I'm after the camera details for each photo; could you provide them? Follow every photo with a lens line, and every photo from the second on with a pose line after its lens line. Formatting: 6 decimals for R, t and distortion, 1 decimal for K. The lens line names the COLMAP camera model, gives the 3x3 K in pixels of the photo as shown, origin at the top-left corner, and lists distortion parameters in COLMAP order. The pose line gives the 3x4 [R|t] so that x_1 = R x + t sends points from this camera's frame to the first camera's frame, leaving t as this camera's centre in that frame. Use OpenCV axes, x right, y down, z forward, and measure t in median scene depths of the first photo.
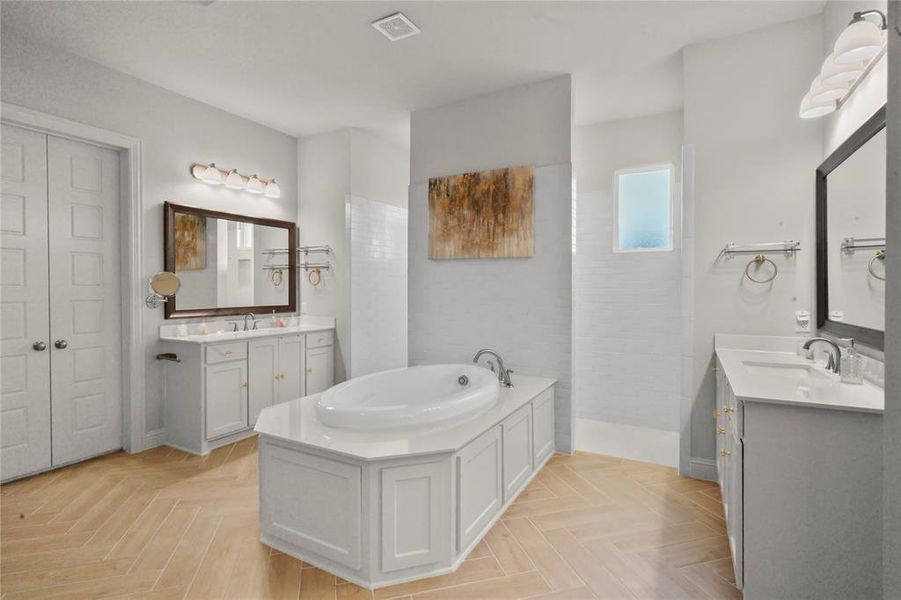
lens RADIAL K [[440.5, 0, 443.2], [0, 440.5, 297.2], [0, 0, 1]] dist [-0.002105, 0.002105]
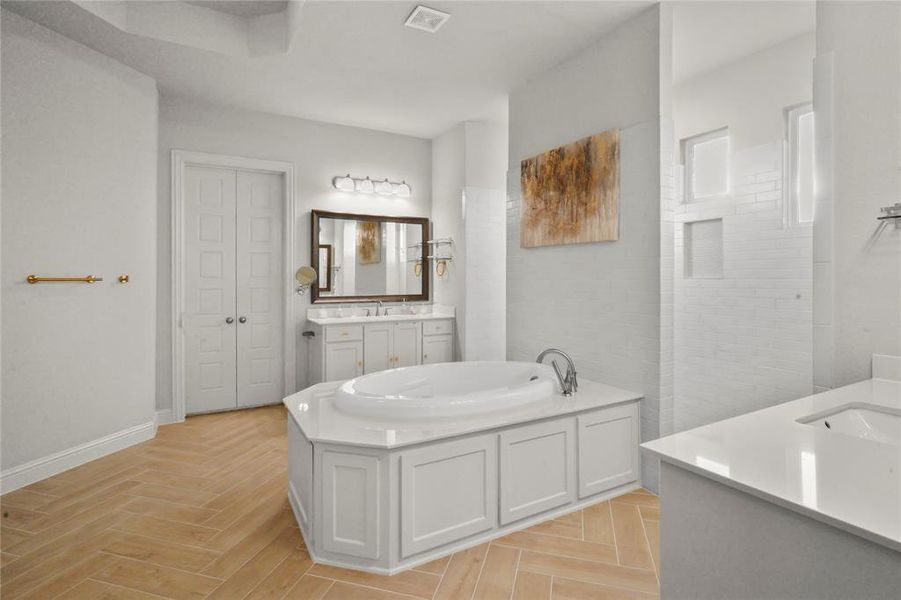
lens RADIAL K [[440.5, 0, 433.3], [0, 440.5, 282.4], [0, 0, 1]] dist [-0.002105, 0.002105]
pose [[0.848133, 0.003094, -0.529775, 0.321713], [-0.008595, 0.999932, -0.007921, -0.003928], [0.529714, 0.011272, 0.848101, 0.121192]]
